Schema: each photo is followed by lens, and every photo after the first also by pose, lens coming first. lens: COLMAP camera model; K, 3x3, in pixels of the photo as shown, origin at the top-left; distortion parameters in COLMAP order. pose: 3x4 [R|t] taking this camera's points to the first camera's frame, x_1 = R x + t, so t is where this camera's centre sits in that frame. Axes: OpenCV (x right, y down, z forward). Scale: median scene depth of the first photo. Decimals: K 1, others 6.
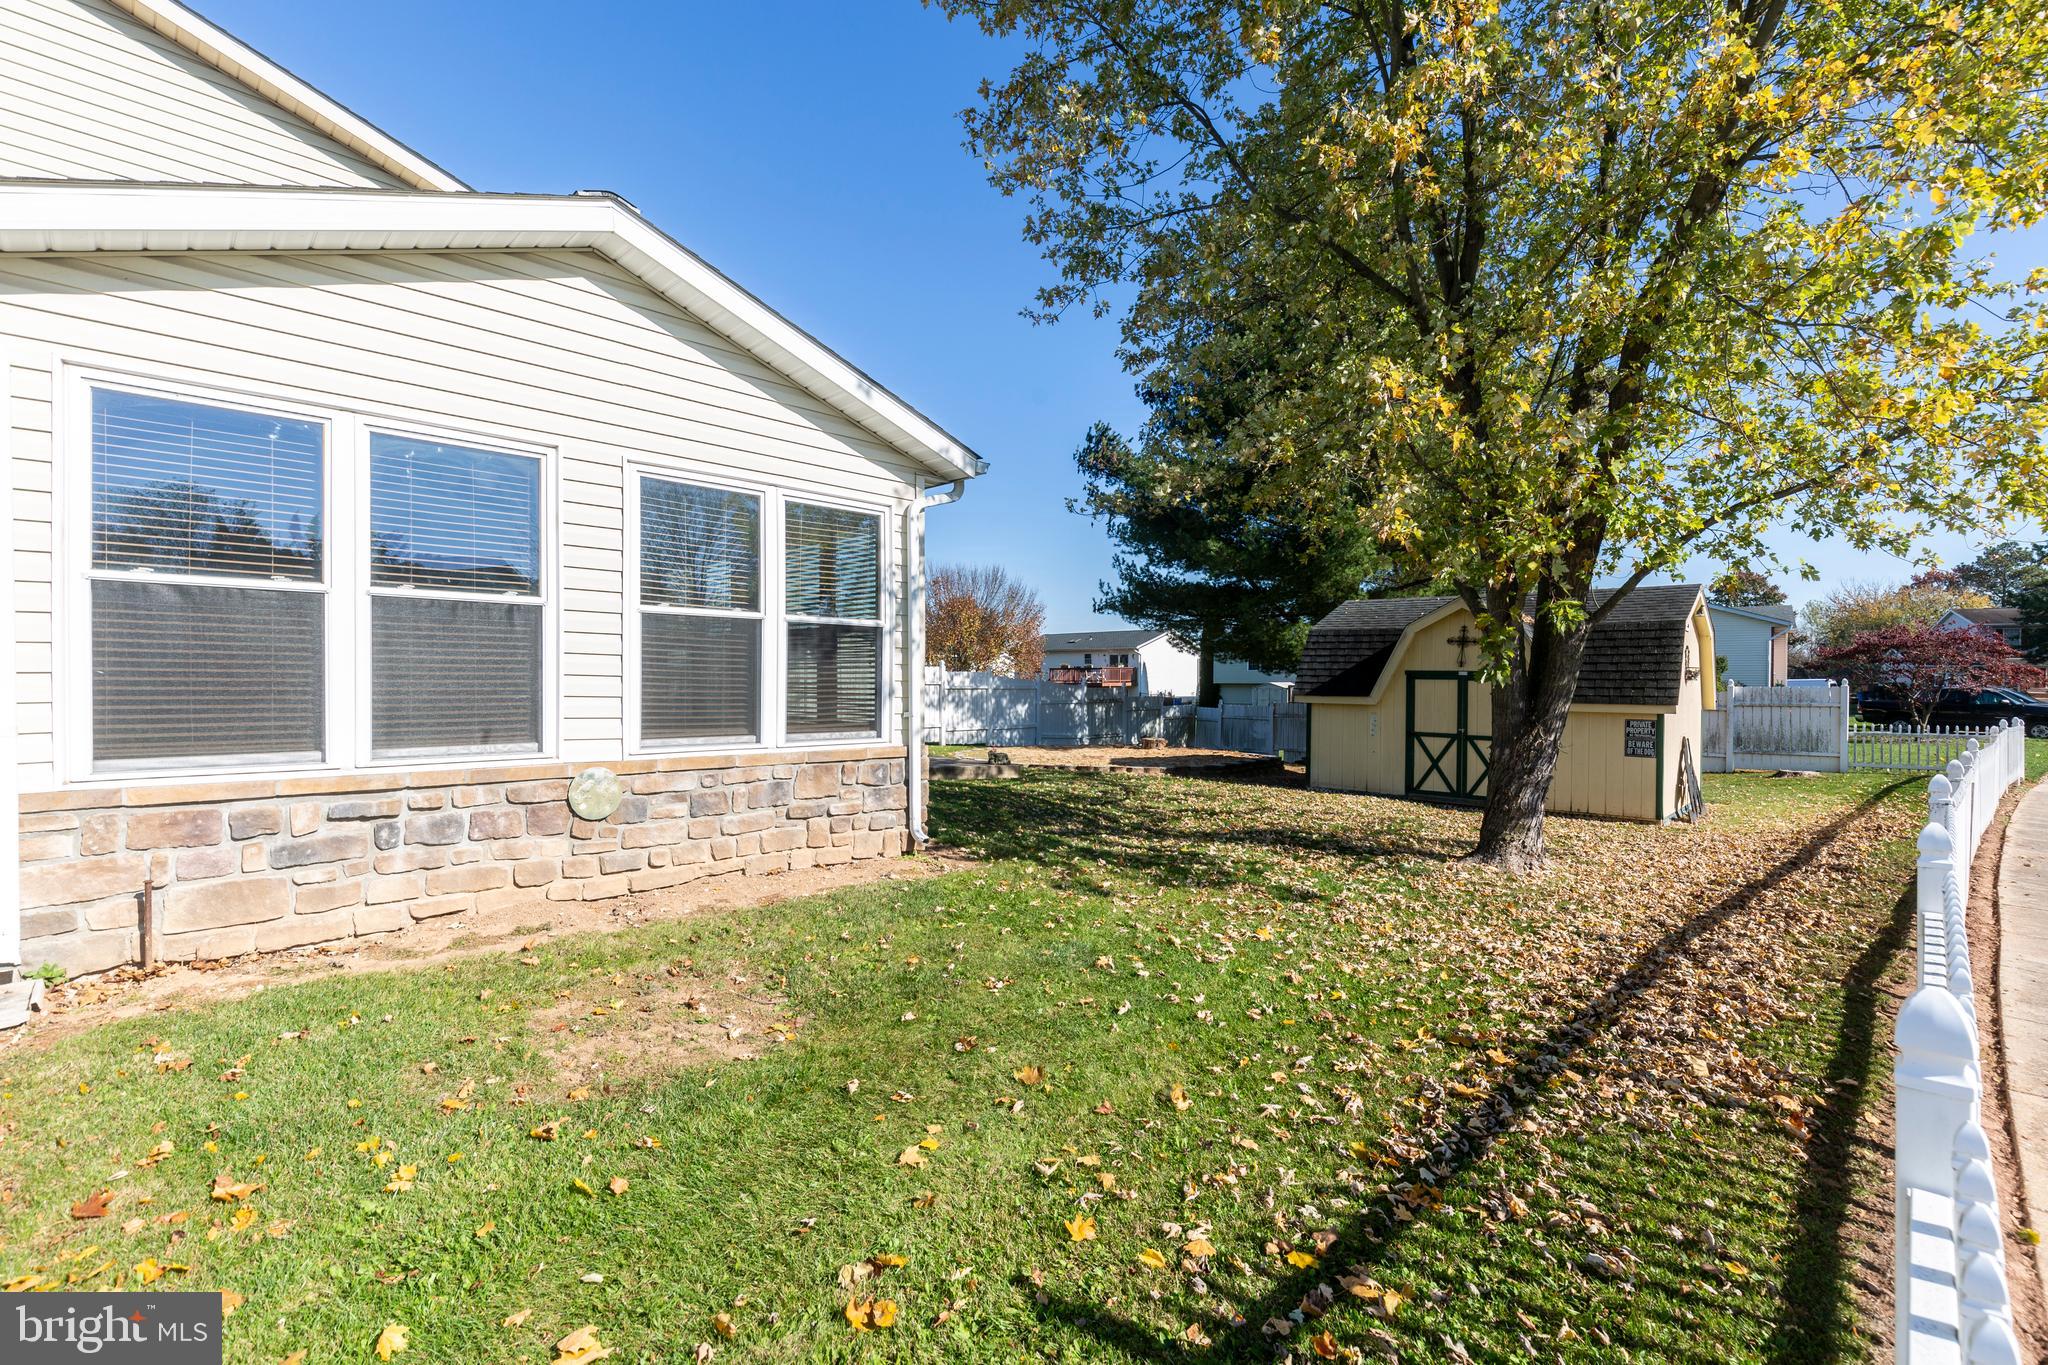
lens RADIAL K [[941.5, 0, 1025.8], [0, 941.5, 688.2], [0, 0, 1]] dist [-0.018033, -0.000248]
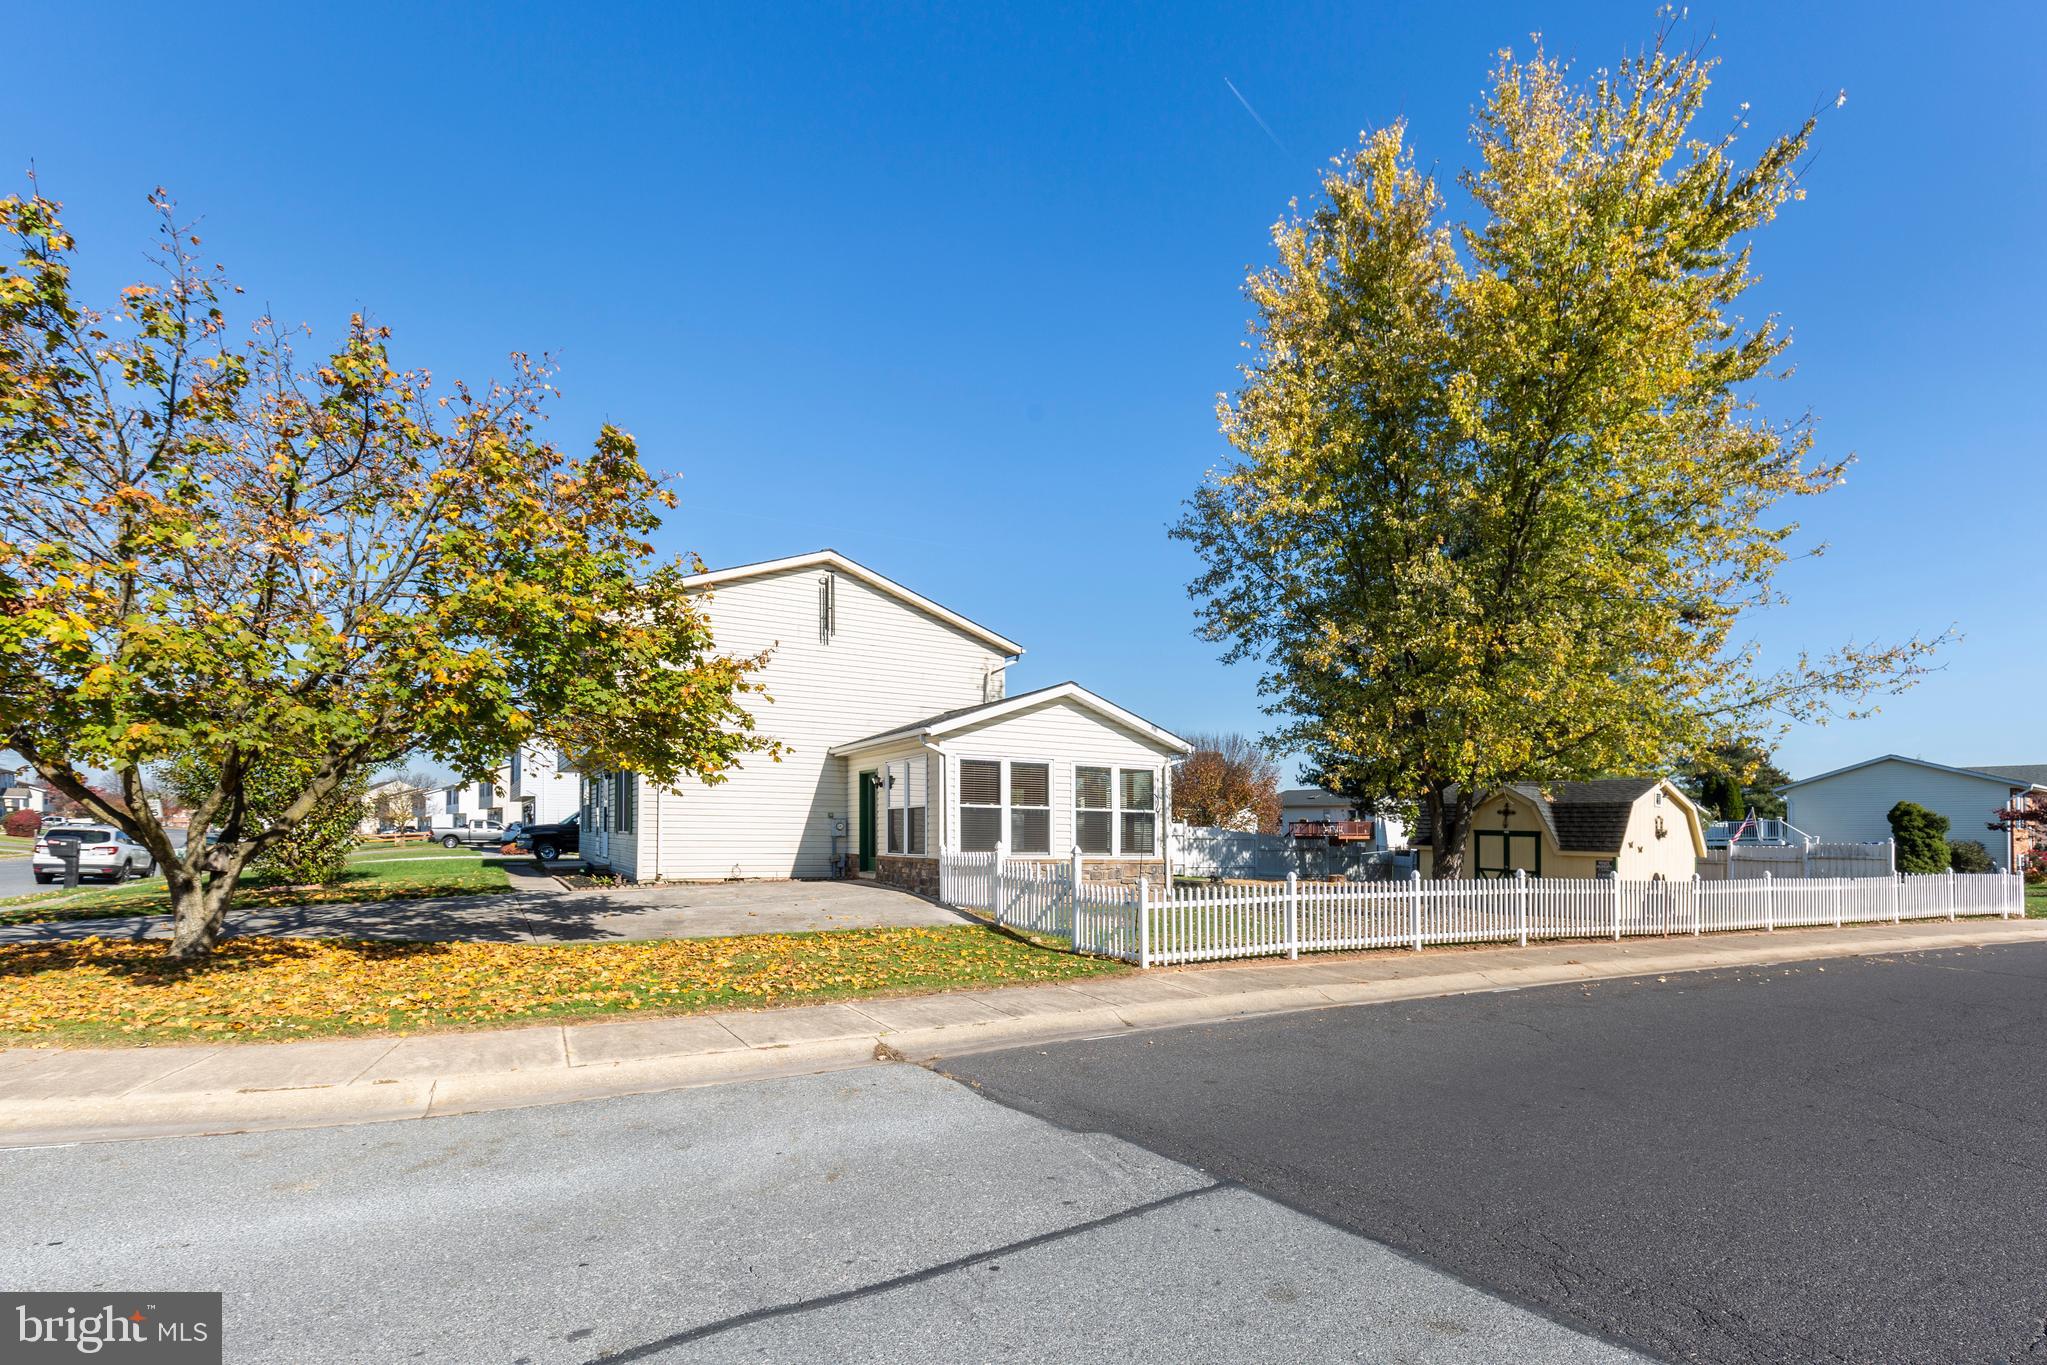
lens RADIAL K [[941.0, 0, 1036.1], [0, 941.0, 690.9], [0, 0, 1]] dist [-0.018033, -0.000248]
pose [[0.966467, -0.026713, -0.255398, 0.177596], [-0.013270, 0.988051, -0.153558, 0.003990], [0.256448, 0.151798, 0.954564, -1.414149]]
